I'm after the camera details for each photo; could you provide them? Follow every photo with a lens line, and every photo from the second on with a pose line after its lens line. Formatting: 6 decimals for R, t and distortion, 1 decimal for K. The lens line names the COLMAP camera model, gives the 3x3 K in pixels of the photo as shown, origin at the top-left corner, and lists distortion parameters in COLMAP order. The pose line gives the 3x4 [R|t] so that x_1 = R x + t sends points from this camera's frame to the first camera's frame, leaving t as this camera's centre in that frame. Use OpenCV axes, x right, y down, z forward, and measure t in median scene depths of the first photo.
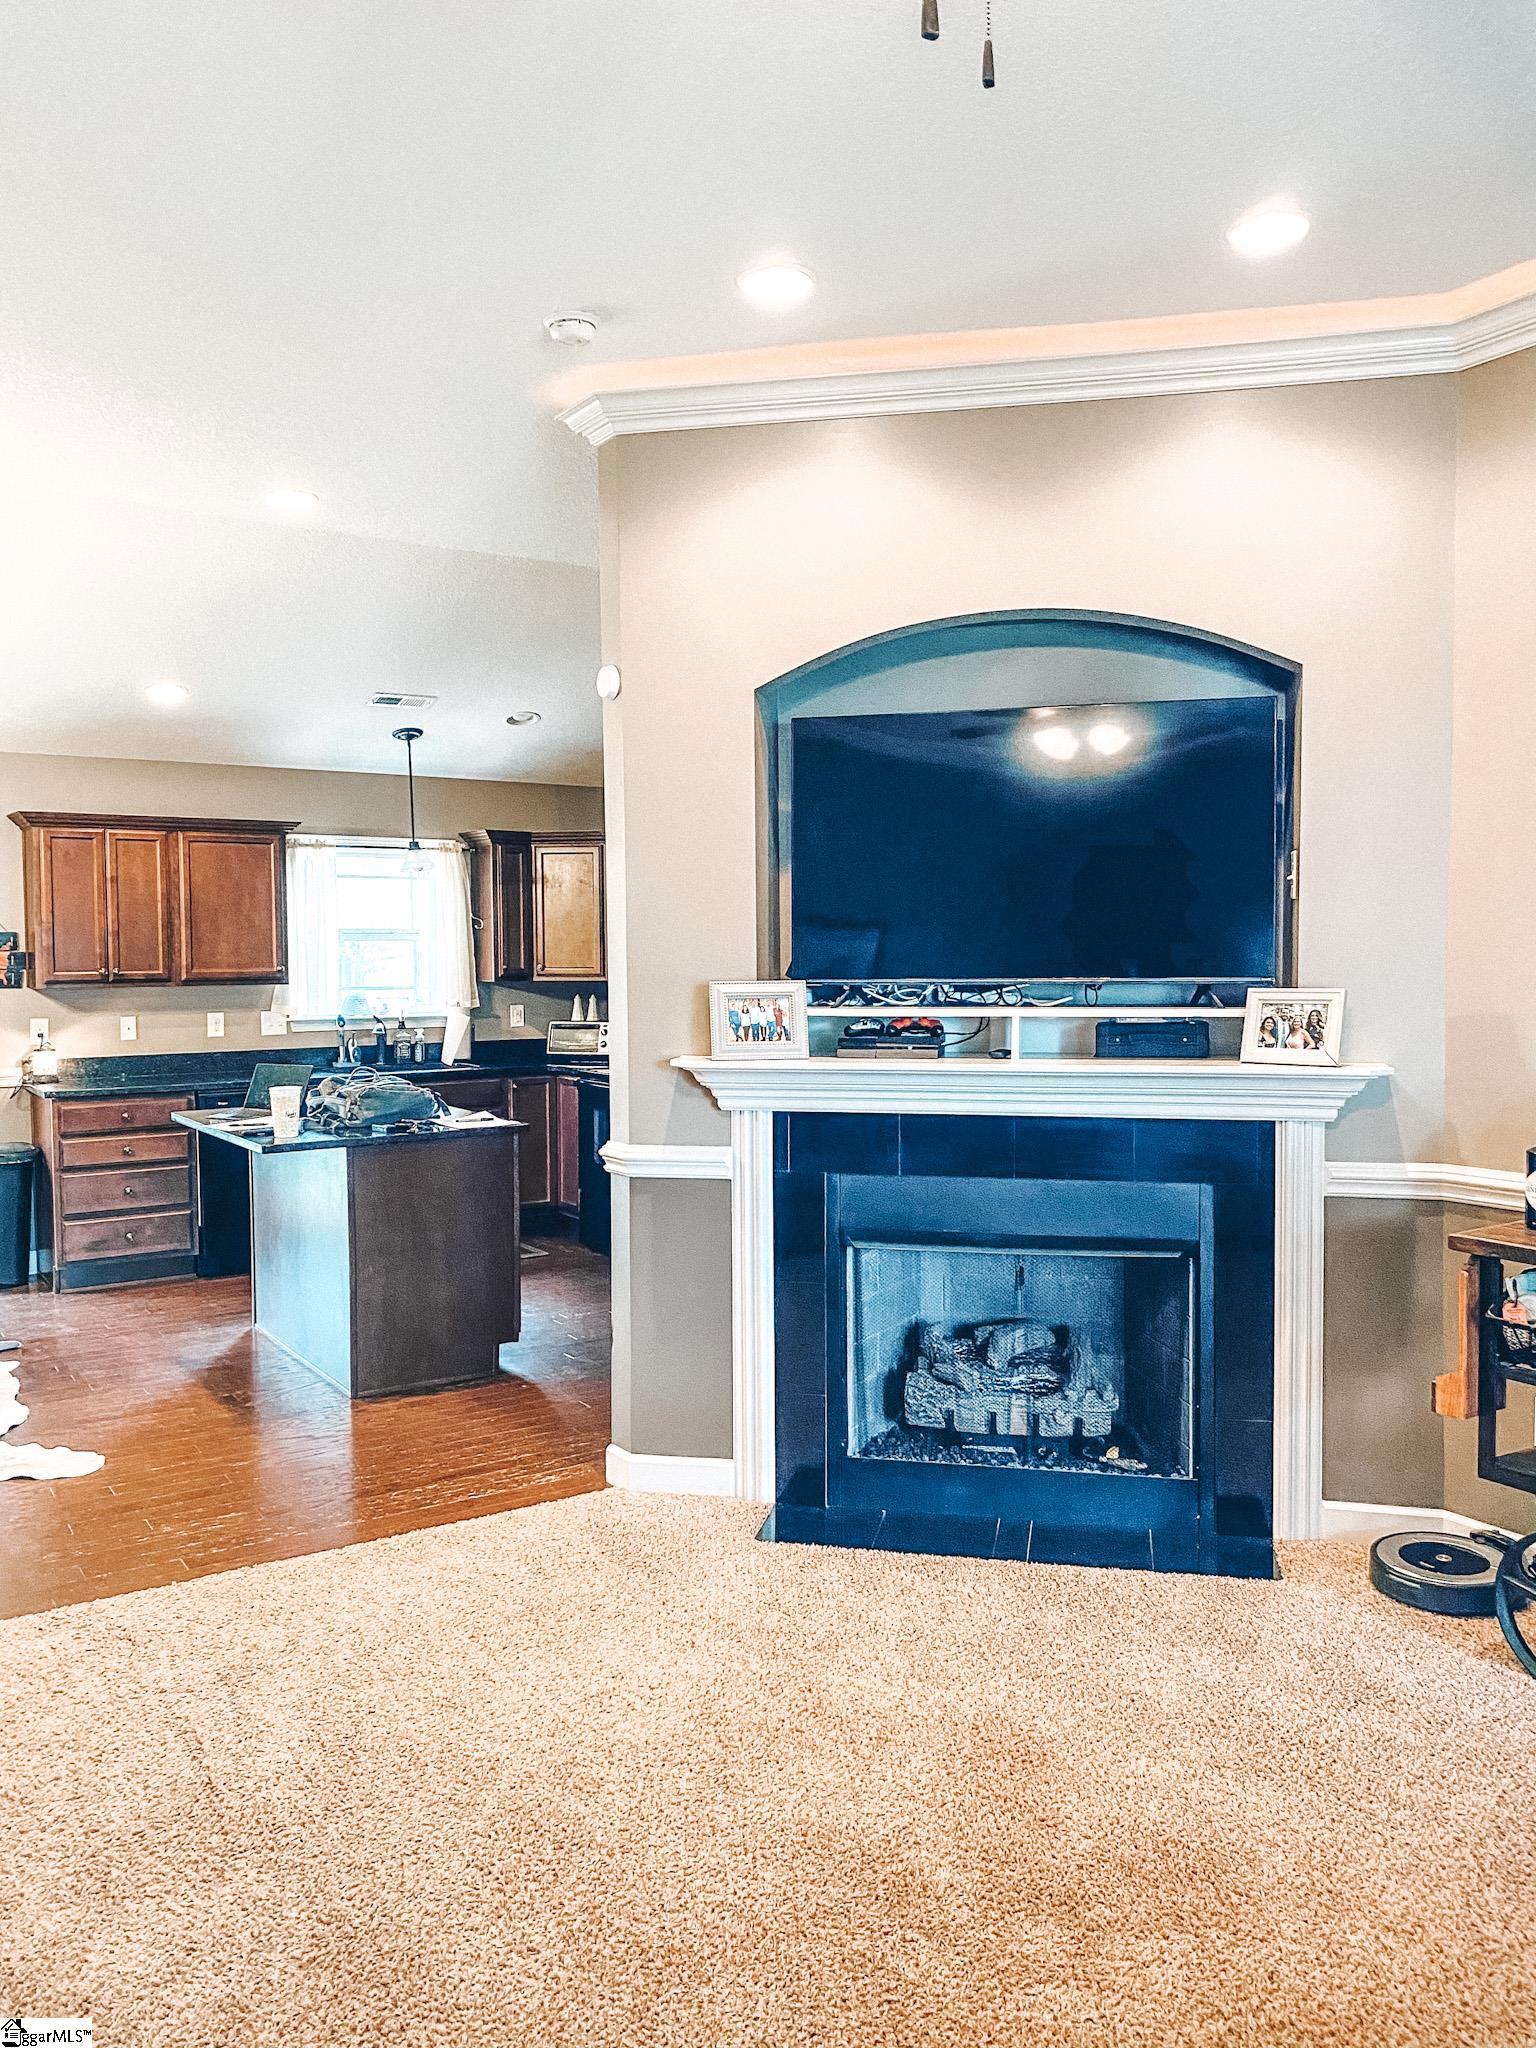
lens RADIAL K [[1555.5, 0, 770.1], [0, 1555.5, 1029.1], [0, 0, 1]] dist [0.002169, 0.001068]
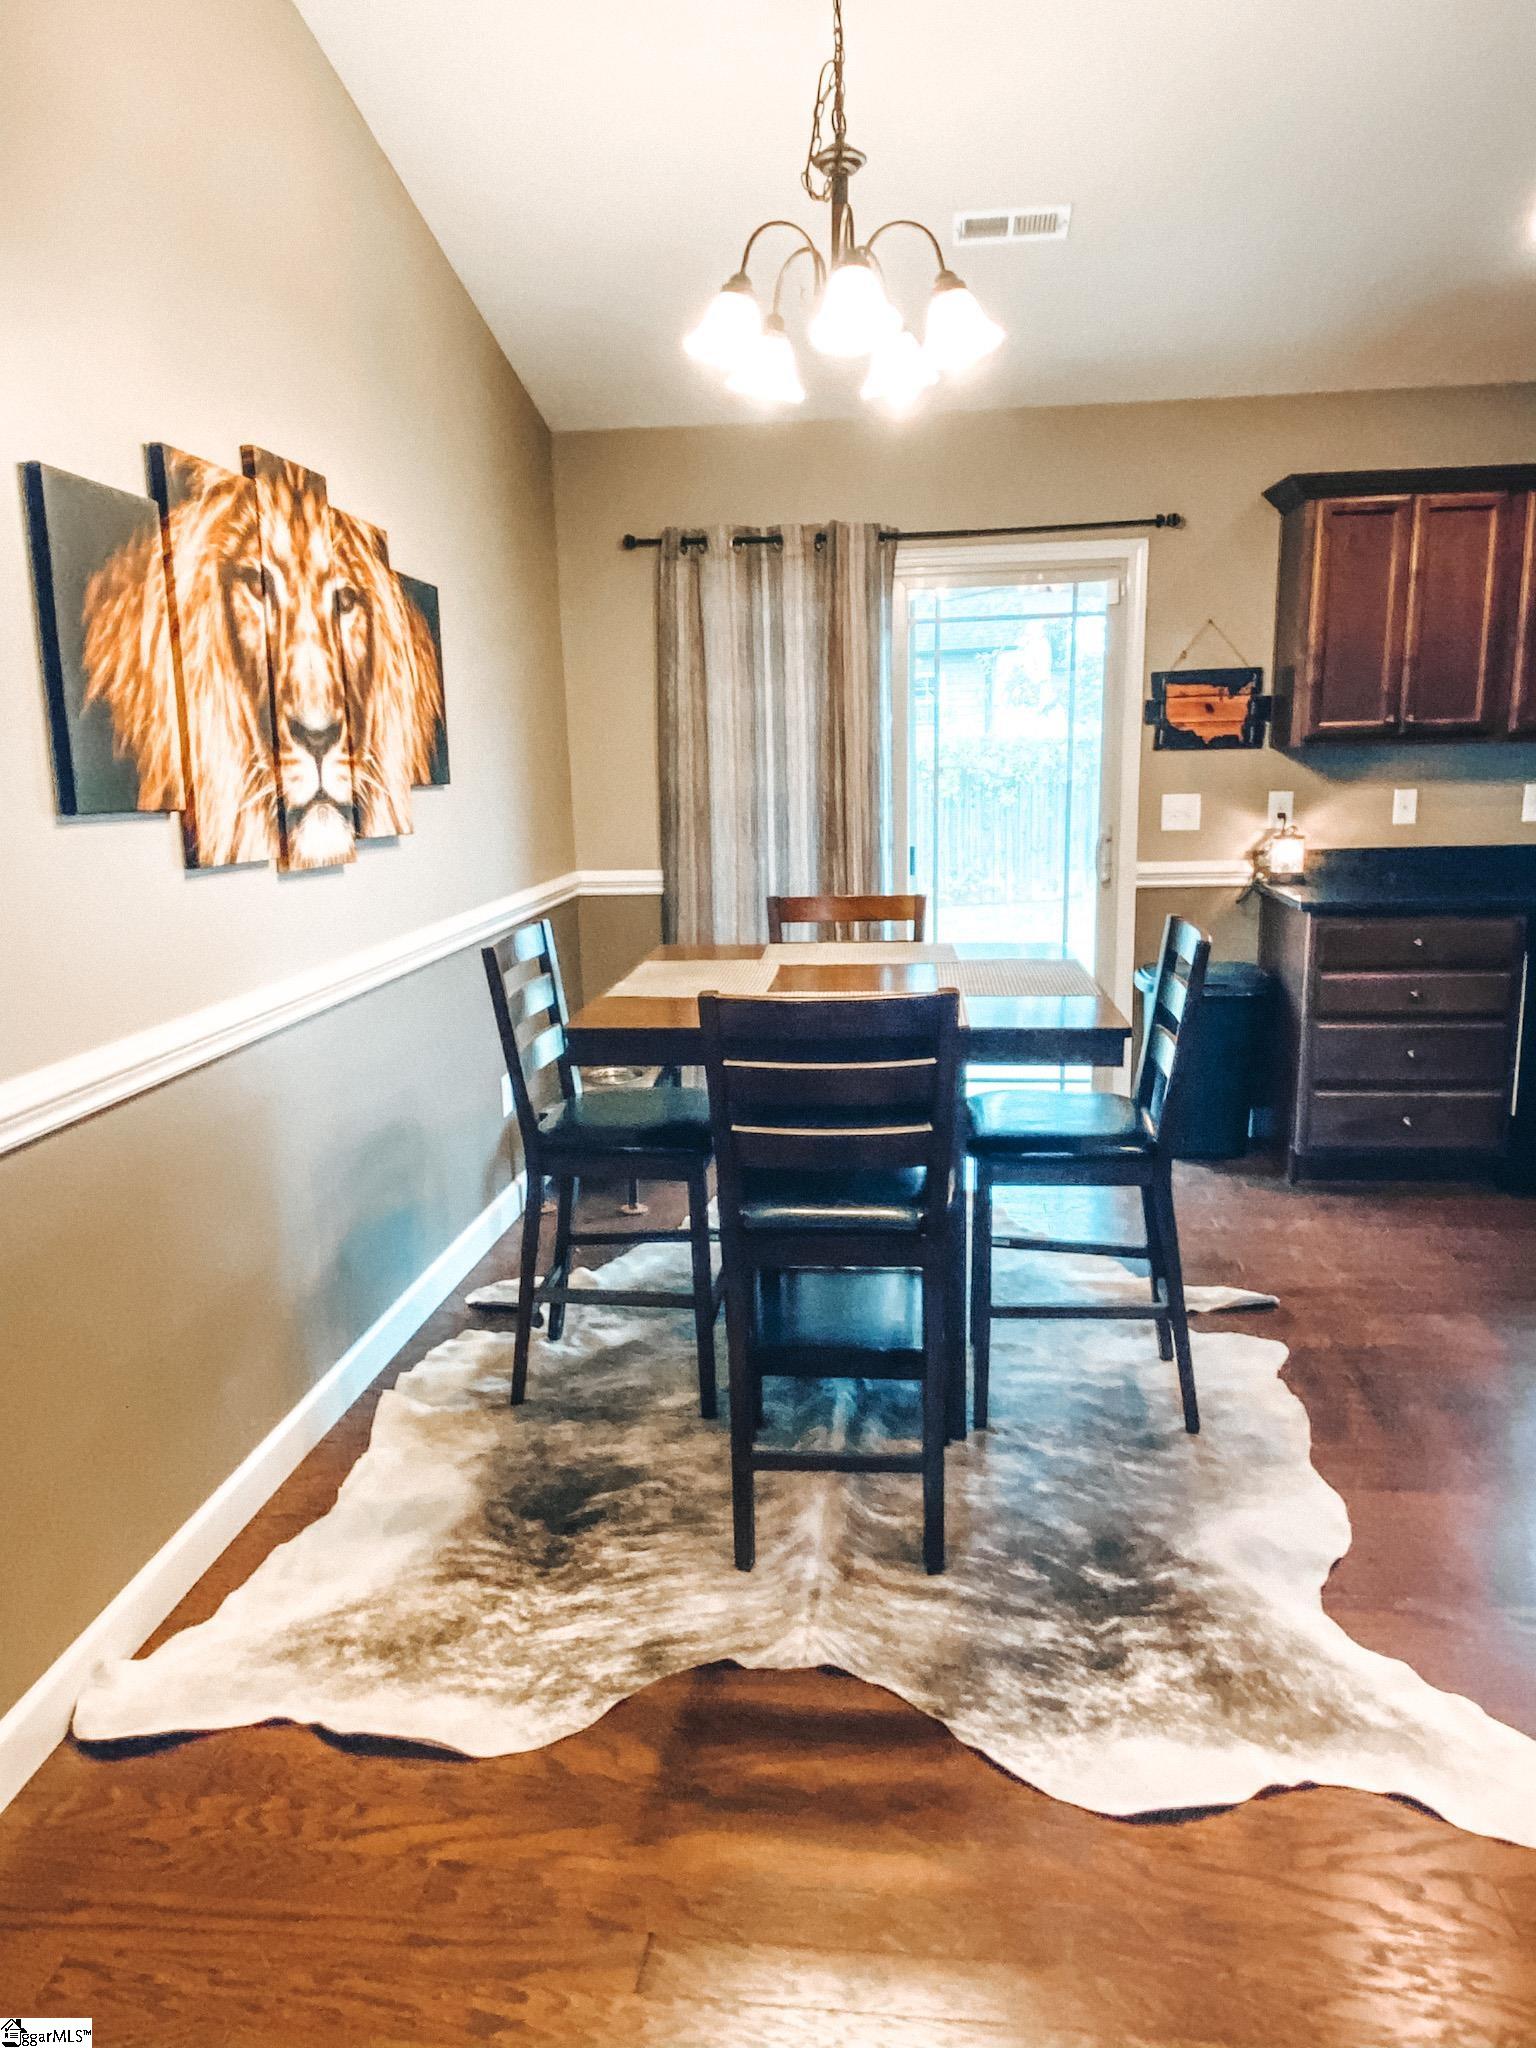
lens RADIAL K [[1352.9, 0, 764.8], [0, 1352.9, 1026.5], [0, 0, 1]] dist [0.029557, -0.028225]
pose [[0.766928, 0.117704, -0.630846, -0.244166], [-0.012179, 0.985528, 0.169075, -0.003215], [0.641617, -0.121985, 0.757263, 0.360699]]
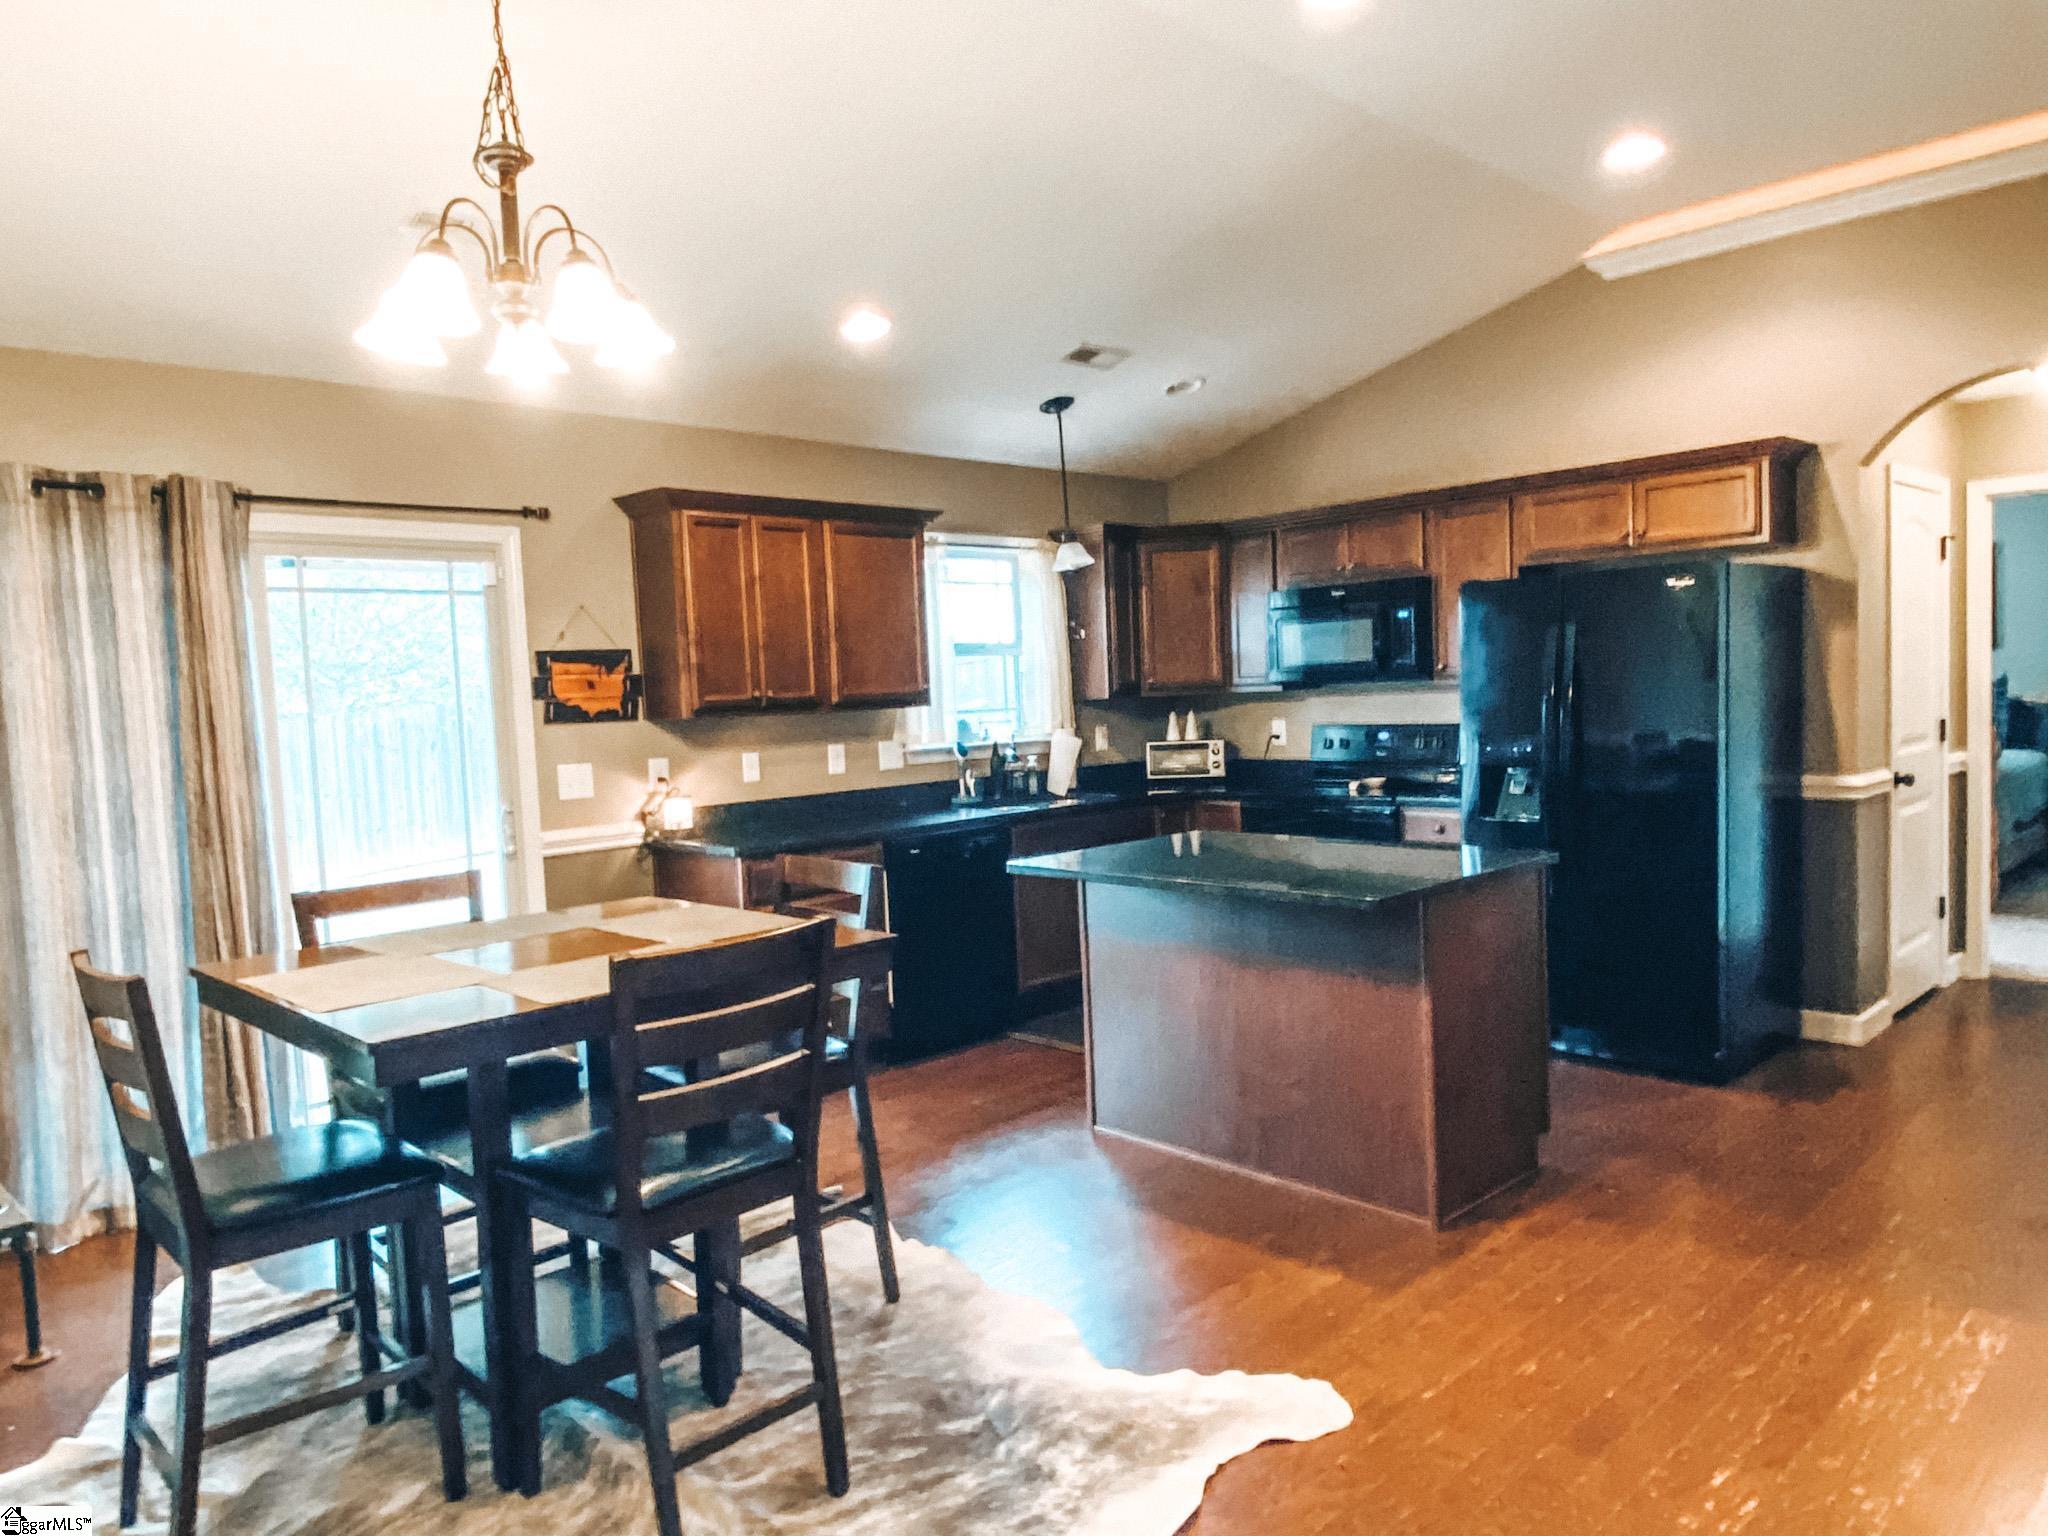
lens RADIAL K [[1352.9, 0, 1041.9], [0, 1352.9, 785.5], [0, 0, 1]] dist [0.029557, -0.028225]
pose [[0.982263, -0.048911, 0.181015, -0.401546], [0.046017, 0.998737, 0.020155, 0.002074], [-0.181772, -0.011468, 0.983274, 0.284062]]
